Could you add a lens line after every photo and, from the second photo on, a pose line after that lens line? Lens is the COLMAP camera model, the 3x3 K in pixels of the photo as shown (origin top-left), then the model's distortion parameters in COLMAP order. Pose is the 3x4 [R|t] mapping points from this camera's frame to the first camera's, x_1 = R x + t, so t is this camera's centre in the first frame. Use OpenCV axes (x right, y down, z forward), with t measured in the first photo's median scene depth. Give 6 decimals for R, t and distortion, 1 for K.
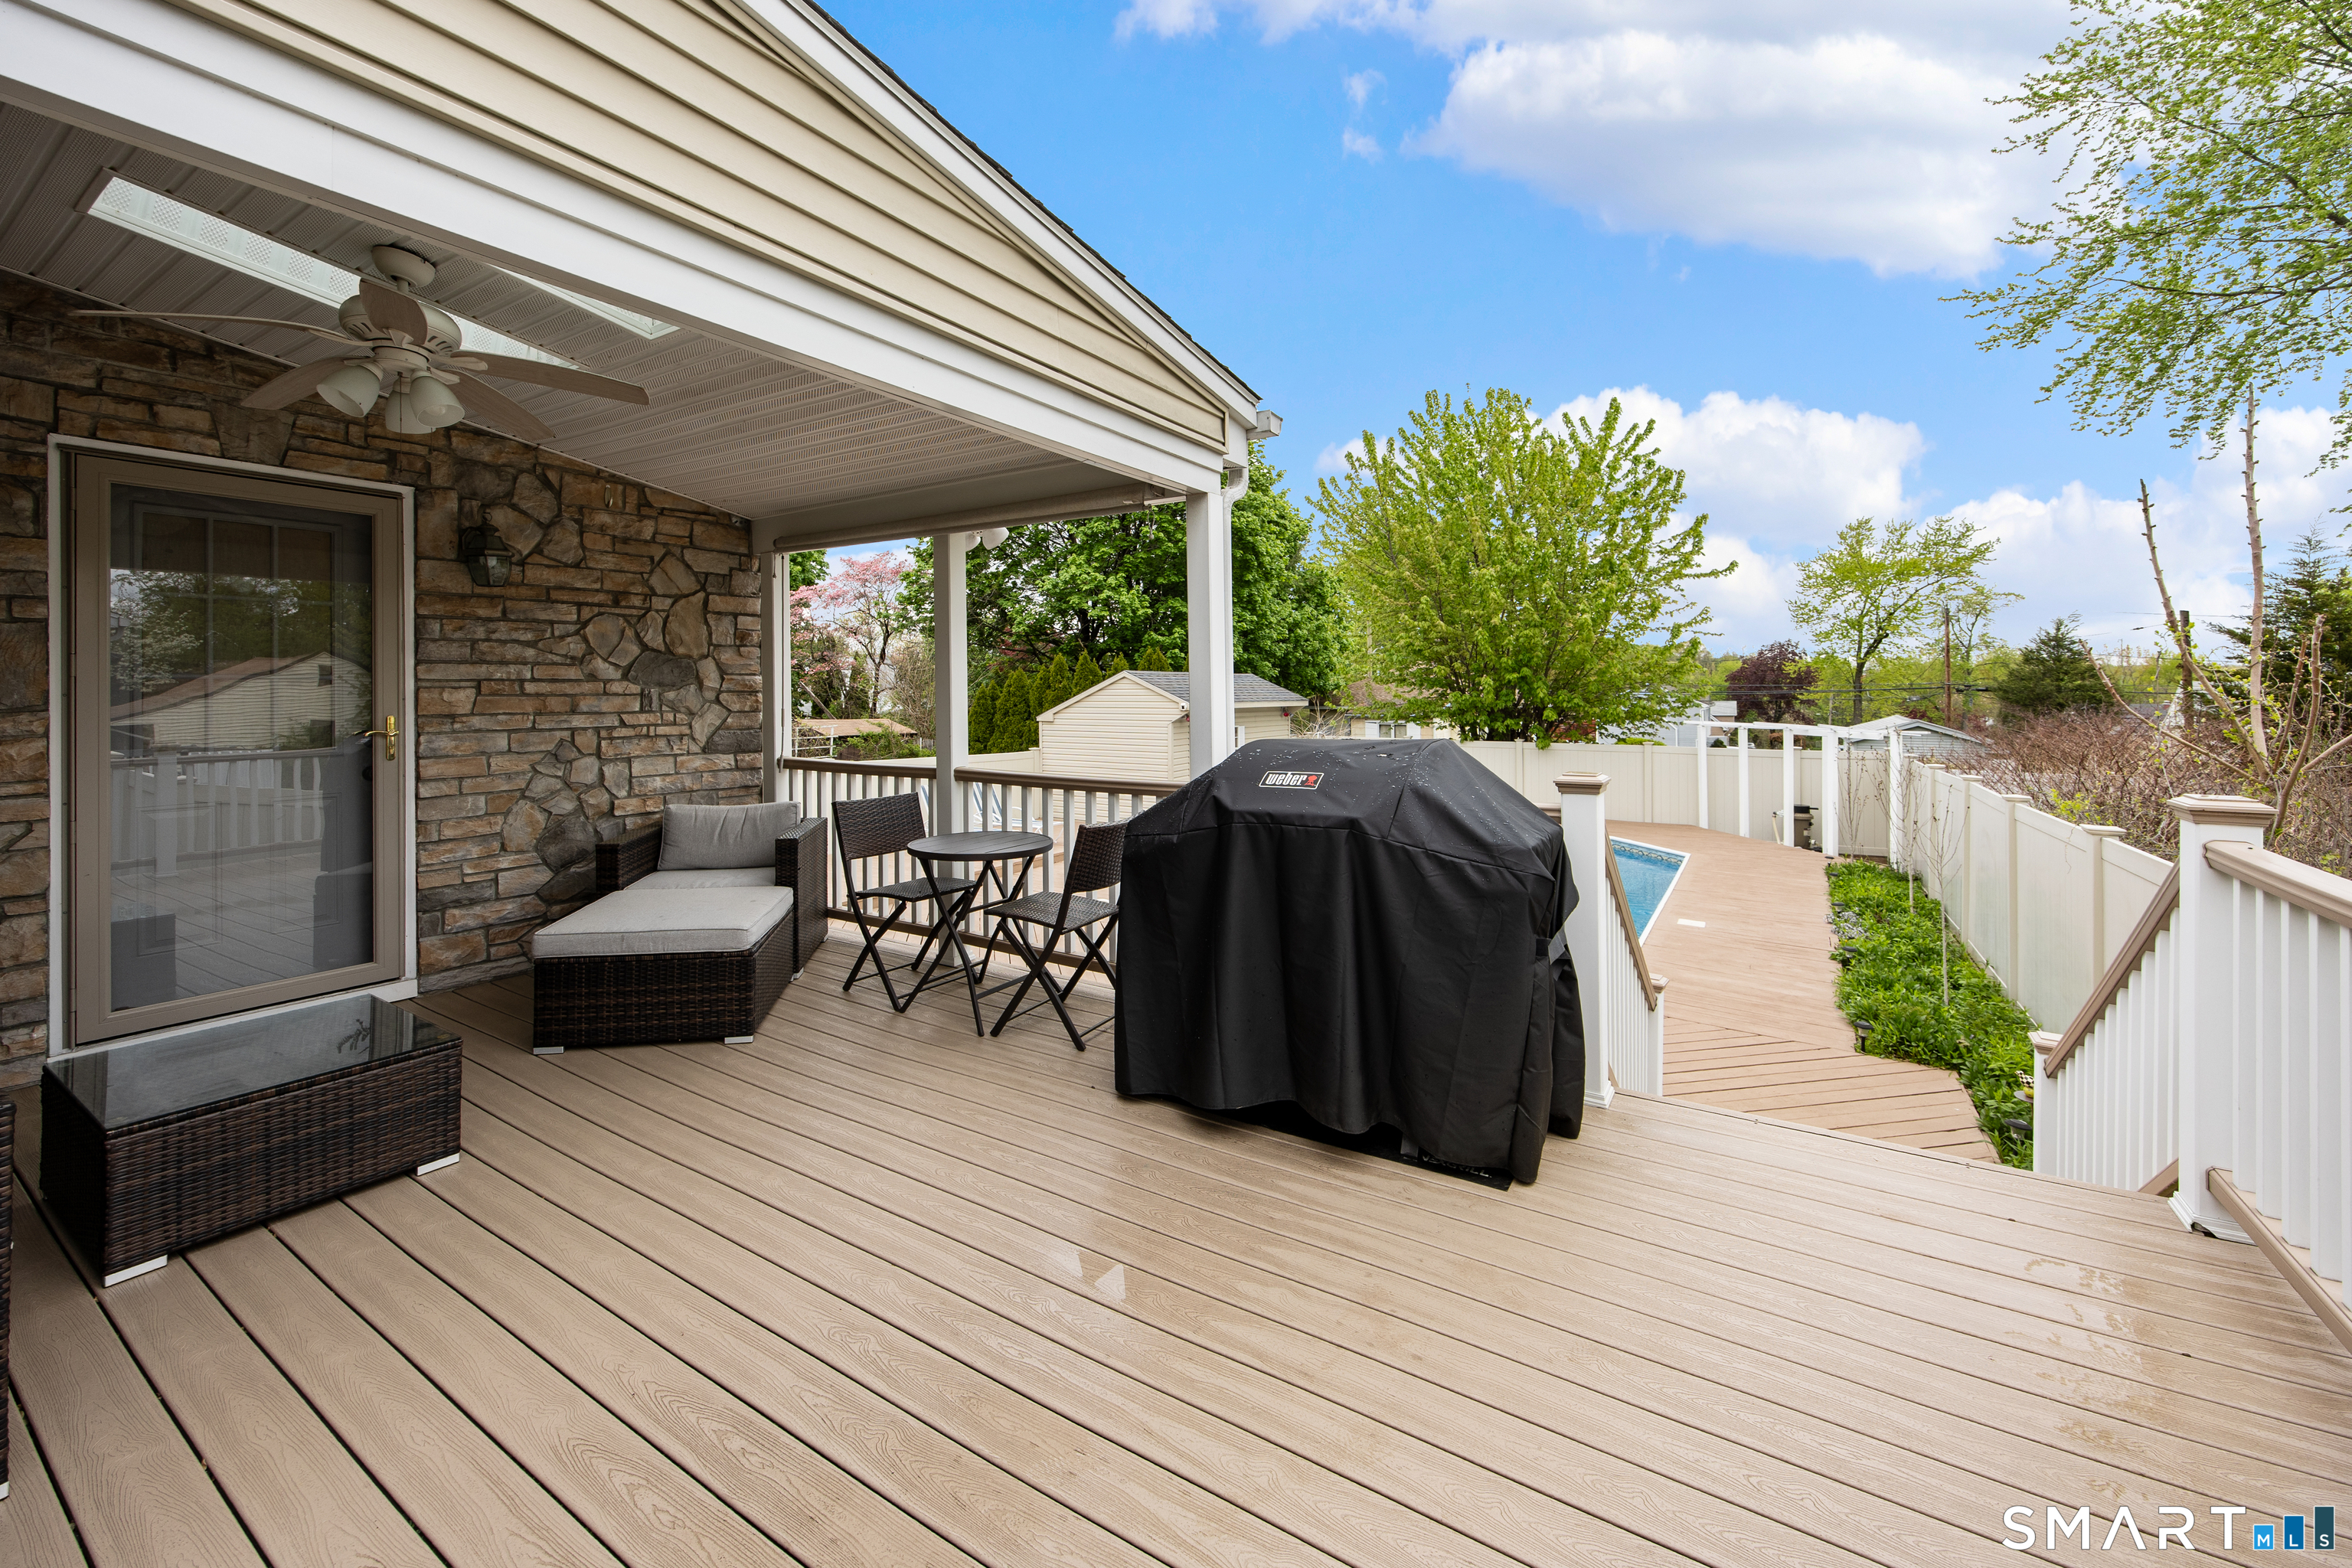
lens RADIAL K [[937.9, 0, 1182.2], [0, 937.9, 666.7], [0, 0, 1]] dist [-0.007637, 0.000543]
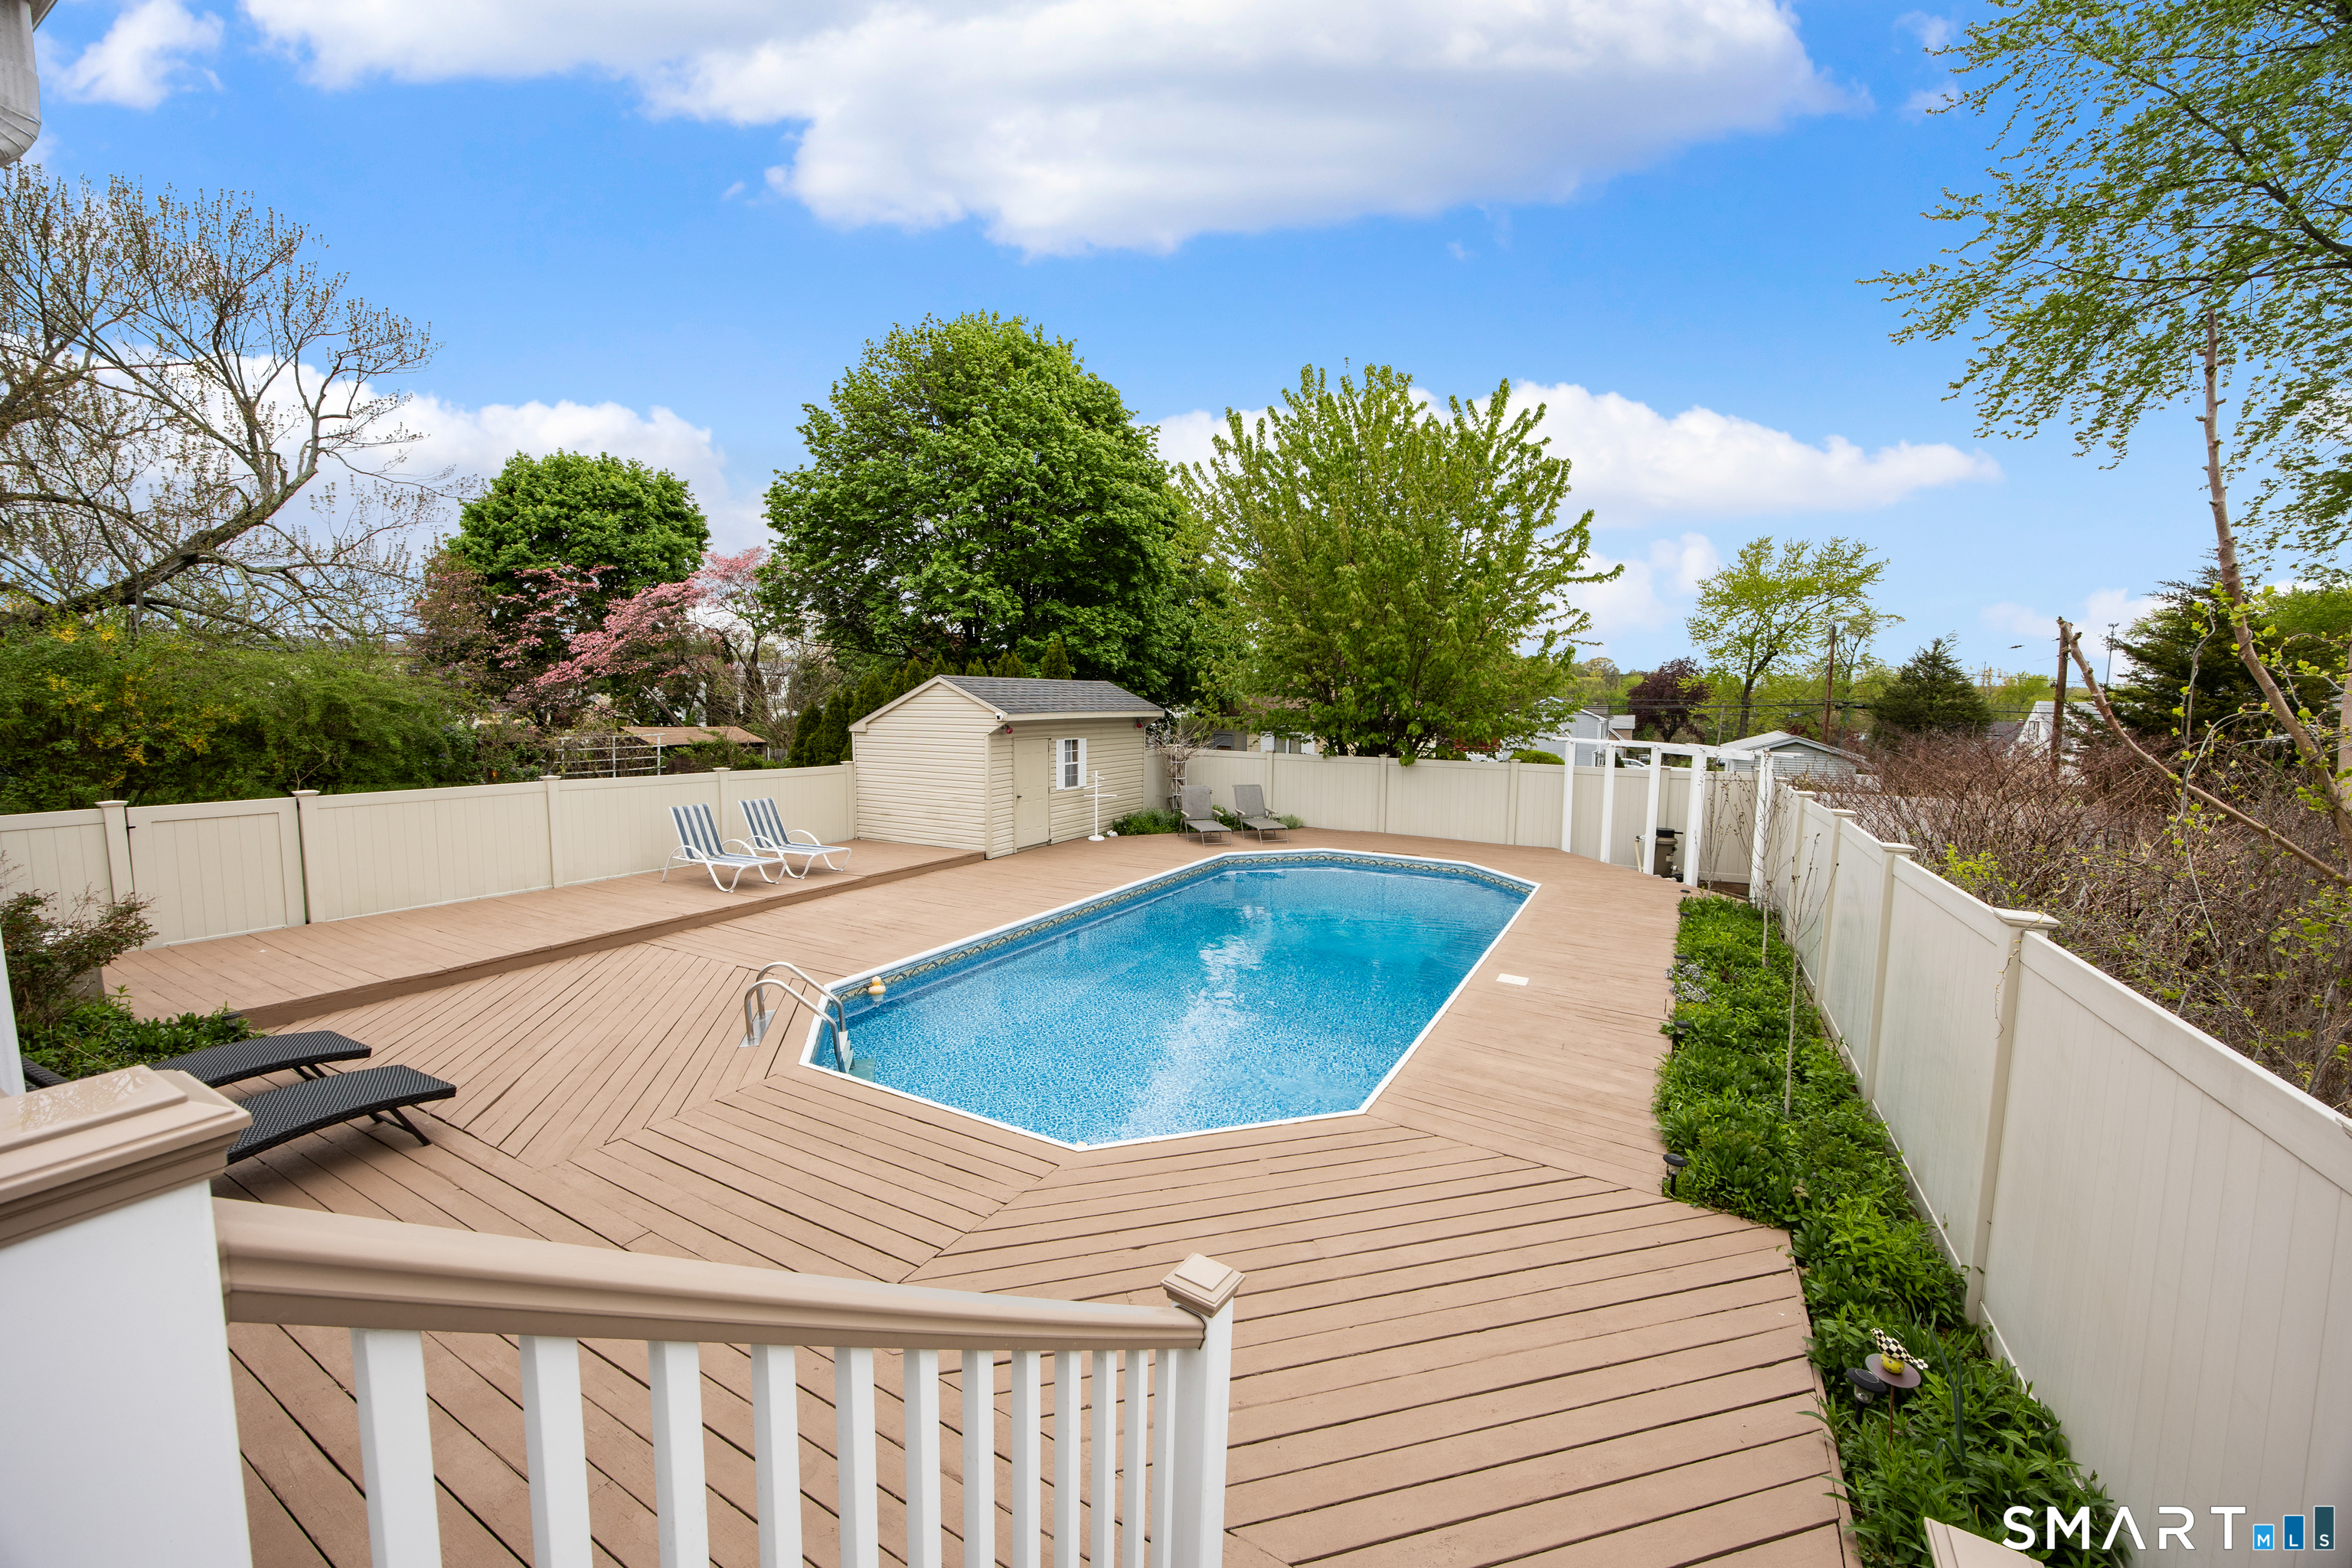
lens RADIAL K [[937.9, 0, 1154.7], [0, 937.9, 781.1], [0, 0, 1]] dist [-0.007637, 0.000543]
pose [[0.997900, 0.004327, 0.064633, 0.071861], [-0.011523, 0.993710, 0.111389, 0.002100], [-0.063744, -0.111900, 0.991673, 0.086859]]
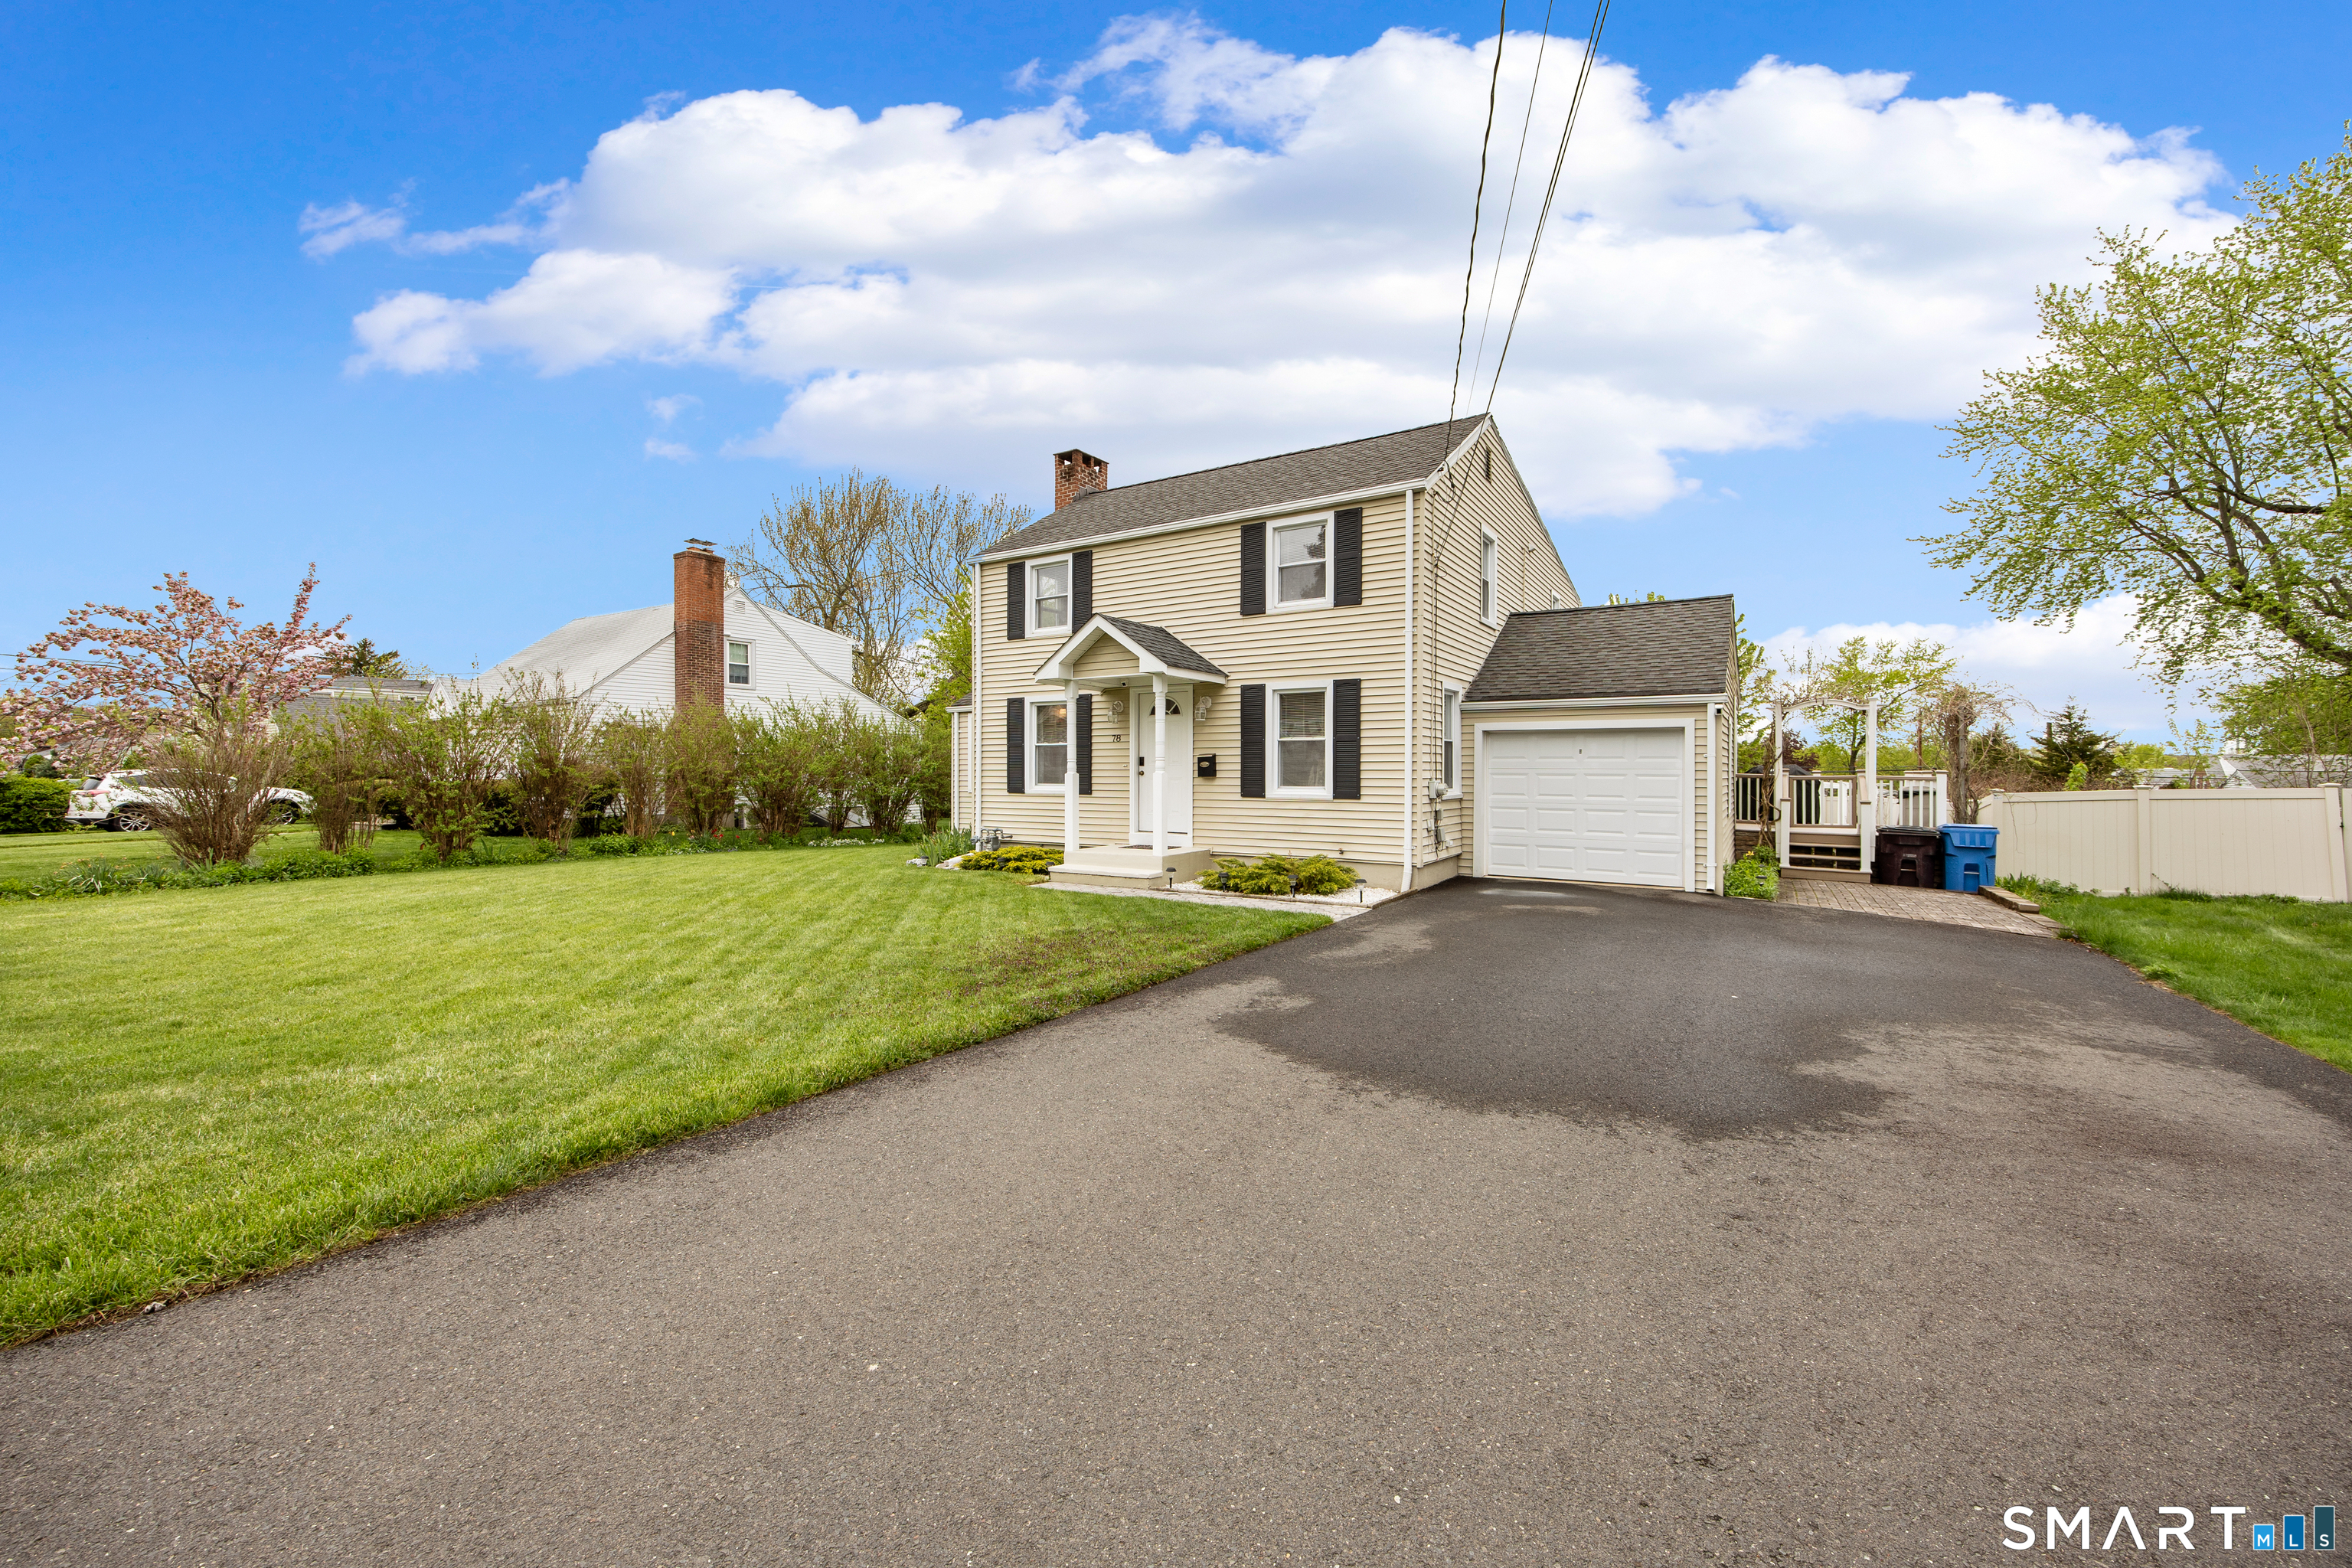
lens RADIAL K [[937.9, 0, 1186.9], [0, 937.9, 769.9], [0, 0, 1]] dist [-0.007637, 0.000543]
pose [[0.999920, 0.006556, 0.010806, -0.590698], [-0.006811, 0.999696, 0.023696, -0.003943], [-0.010647, -0.023768, 0.999661, -0.795977]]
